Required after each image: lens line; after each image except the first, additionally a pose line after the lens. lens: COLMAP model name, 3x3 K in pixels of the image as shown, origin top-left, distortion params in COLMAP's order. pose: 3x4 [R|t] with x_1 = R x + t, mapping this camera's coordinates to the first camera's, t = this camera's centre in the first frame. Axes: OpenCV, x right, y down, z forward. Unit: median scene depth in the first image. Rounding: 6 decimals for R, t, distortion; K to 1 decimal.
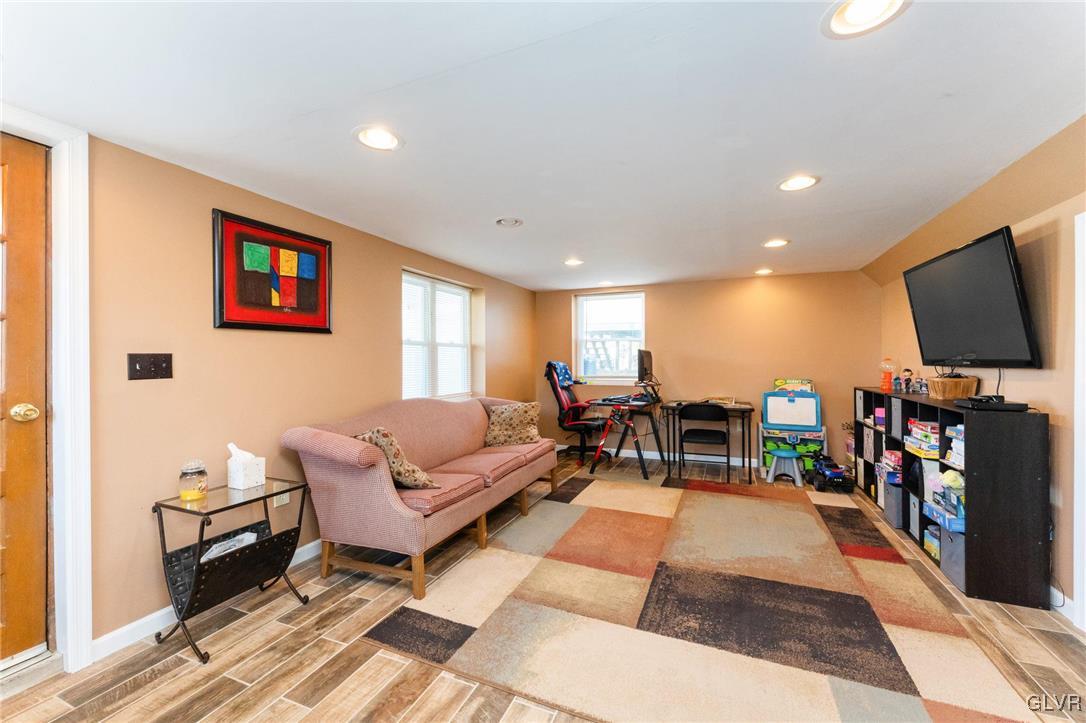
lens RADIAL K [[431.1, 0, 544.0], [0, 431.1, 360.2], [0, 0, 1]] dist [-0.002329, -0.000063]
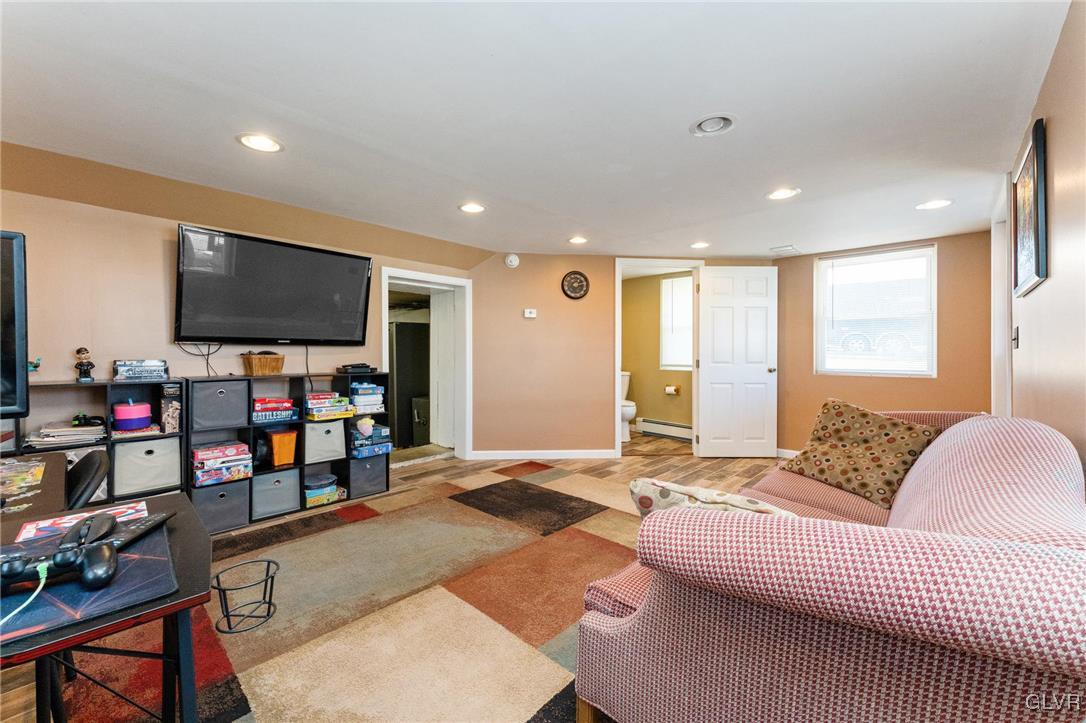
lens RADIAL K [[431.1, 0, 539.8], [0, 431.1, 357.0], [0, 0, 1]] dist [-0.002329, -0.000063]
pose [[-0.940860, 0.000969, 0.338795, -0.066170], [0.001602, 0.999997, 0.001587, 0.053338], [-0.338793, 0.002036, -0.940859, 2.127752]]
